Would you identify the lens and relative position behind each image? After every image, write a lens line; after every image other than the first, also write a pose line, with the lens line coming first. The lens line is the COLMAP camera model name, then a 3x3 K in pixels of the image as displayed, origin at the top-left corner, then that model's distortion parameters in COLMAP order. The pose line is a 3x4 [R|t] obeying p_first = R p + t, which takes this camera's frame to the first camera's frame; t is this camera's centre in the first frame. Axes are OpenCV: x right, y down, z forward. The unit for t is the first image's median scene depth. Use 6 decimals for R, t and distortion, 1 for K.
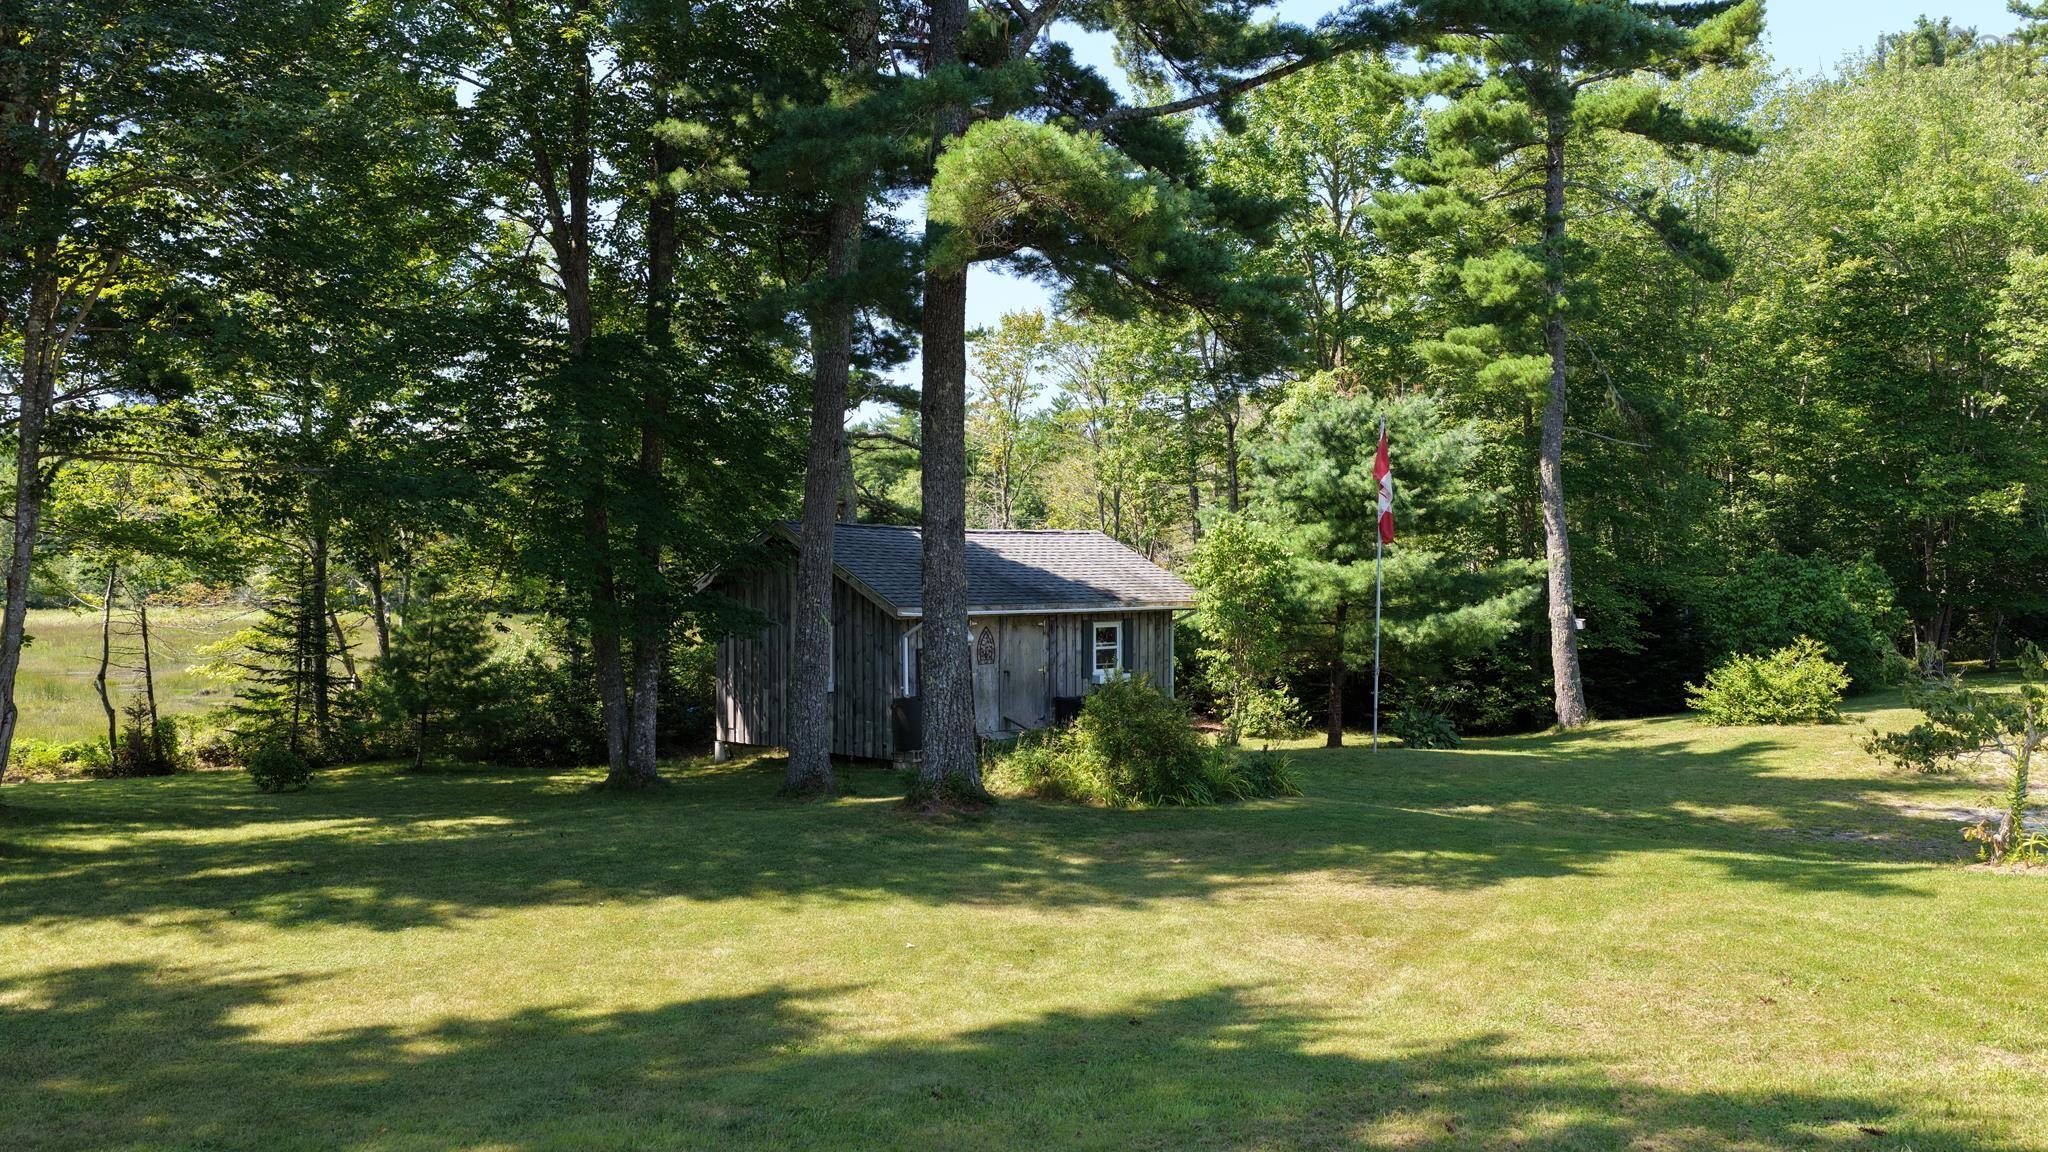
lens RADIAL K [[1816.7, 0, 1024.0], [0, 1816.7, 576.0], [0, 0, 1]] dist [0.021684, 0.020477]
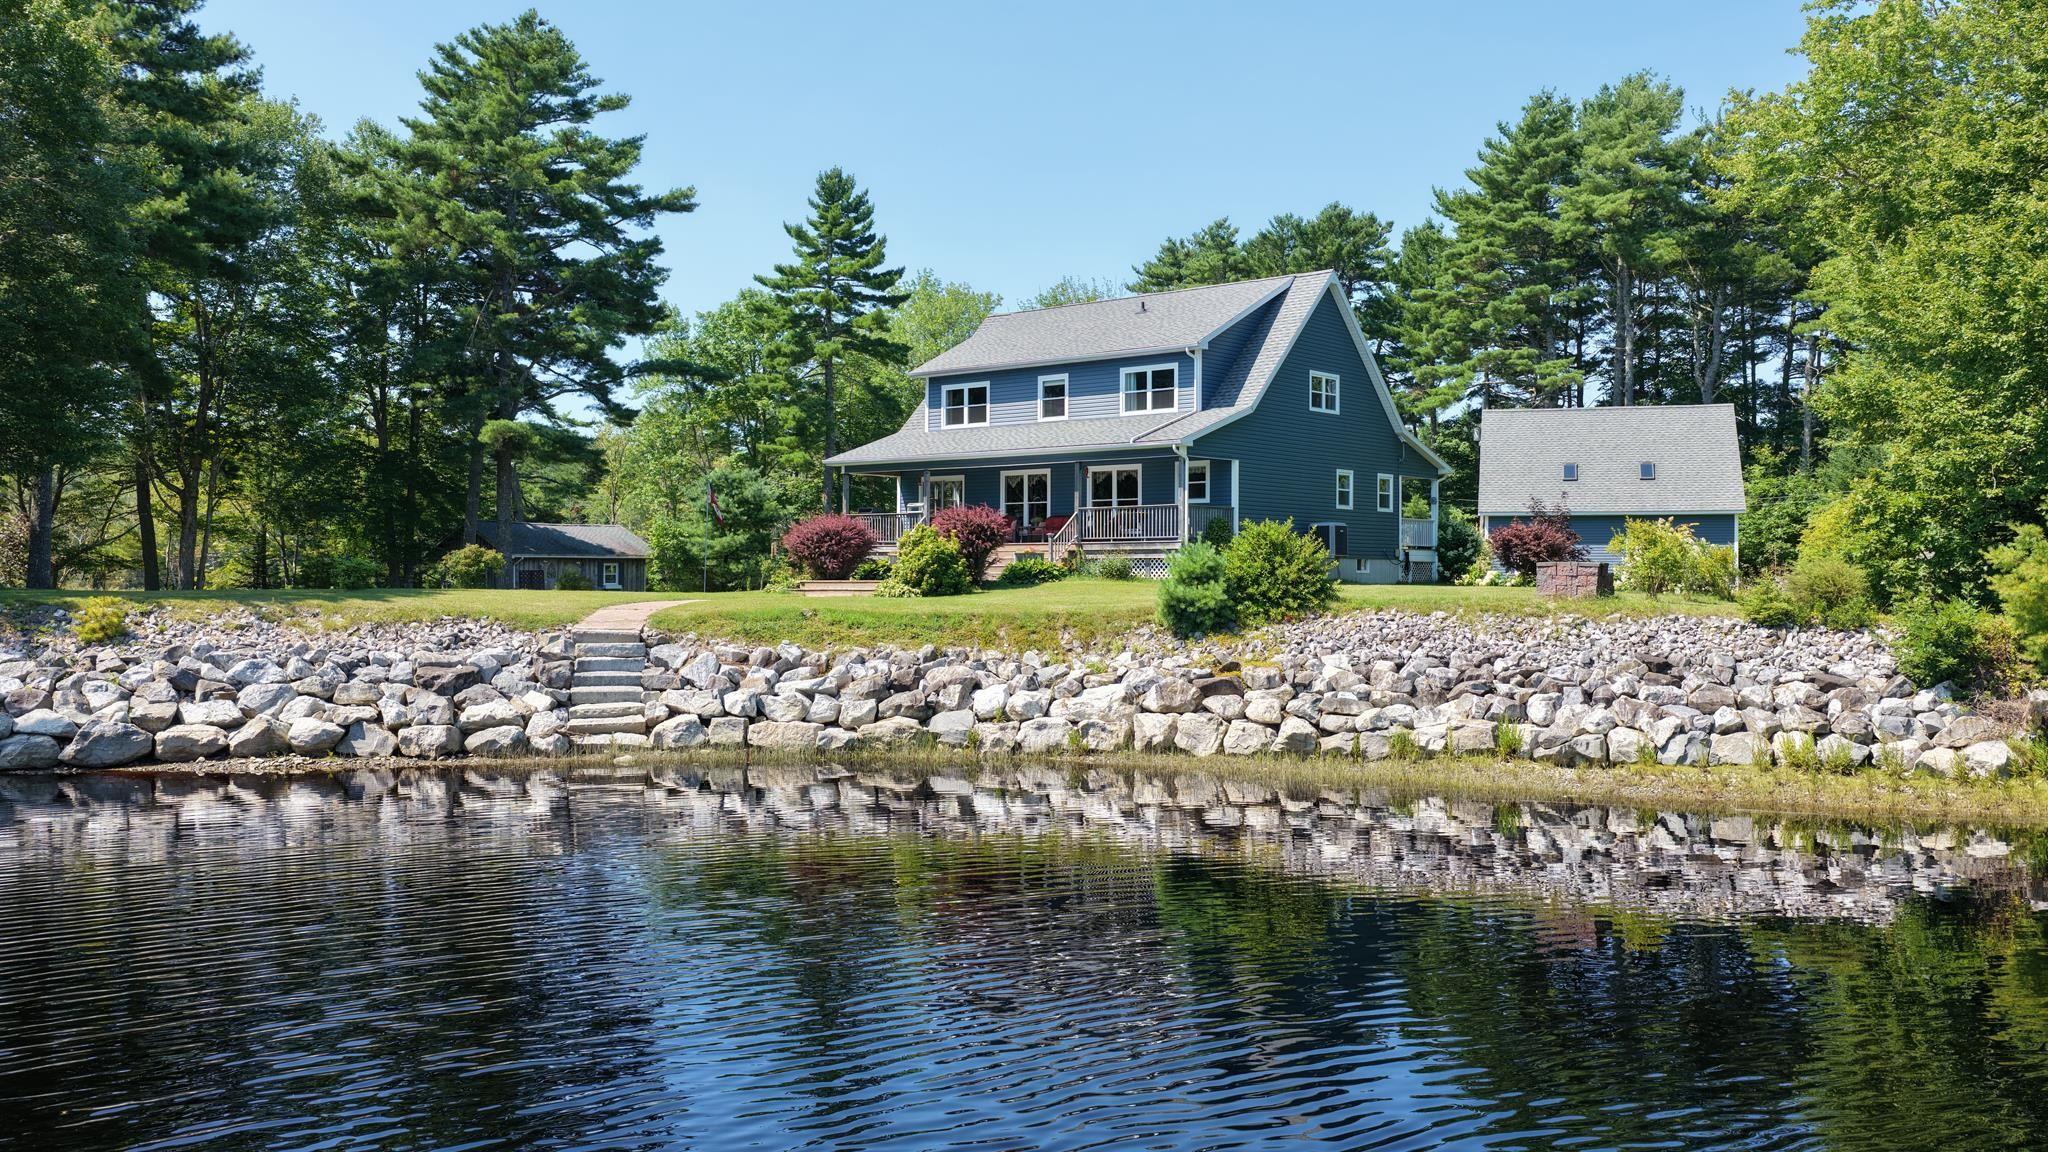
lens RADIAL K [[1727.9, 0, 1024.0], [0, 1727.9, 576.0], [0, 0, 1]] dist [0.001250, 0.007363]
pose [[0.992179, 0.004275, 0.124752, 0.302876], [-0.004183, 0.999991, -0.001002, 0.042924], [-0.124755, 0.000472, 0.992187, -1.325767]]
